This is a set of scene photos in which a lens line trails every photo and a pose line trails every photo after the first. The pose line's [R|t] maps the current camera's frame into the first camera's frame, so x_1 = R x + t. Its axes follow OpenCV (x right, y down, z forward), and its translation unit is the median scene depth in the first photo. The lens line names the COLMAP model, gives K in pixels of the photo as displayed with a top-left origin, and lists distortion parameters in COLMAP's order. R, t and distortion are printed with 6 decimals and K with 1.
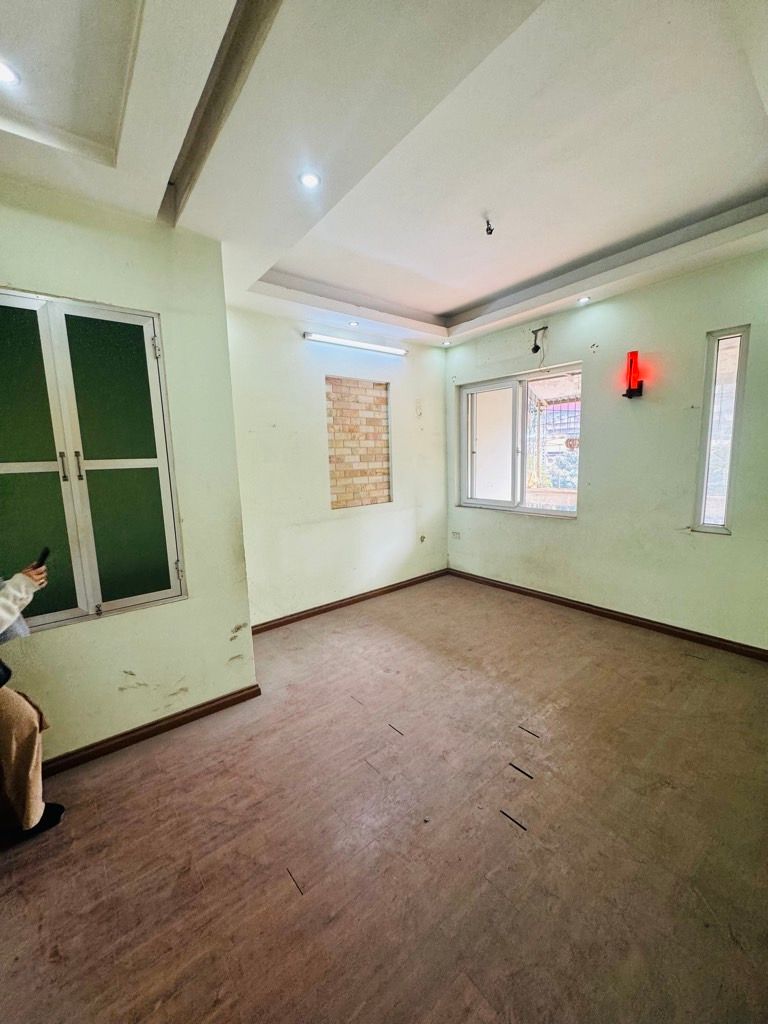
lens RADIAL K [[409.0, 0, 382.2], [0, 409.0, 513.1], [0, 0, 1]] dist [0.001099, 0.000219]
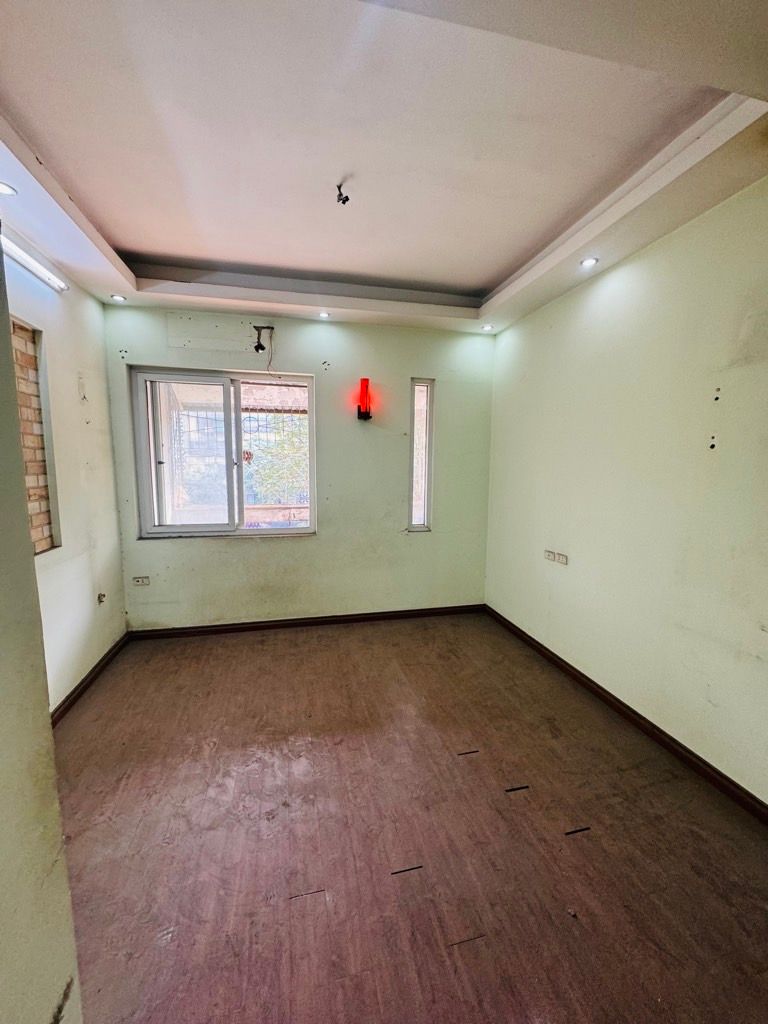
lens RADIAL K [[409.0, 0, 380.9], [0, 409.0, 511.8], [0, 0, 1]] dist [0.001099, 0.000219]
pose [[0.432611, -0.074486, 0.898498, -0.317986], [0.106549, 0.993821, 0.031087, -0.050265], [-0.895262, 0.082285, 0.437875, 0.401032]]
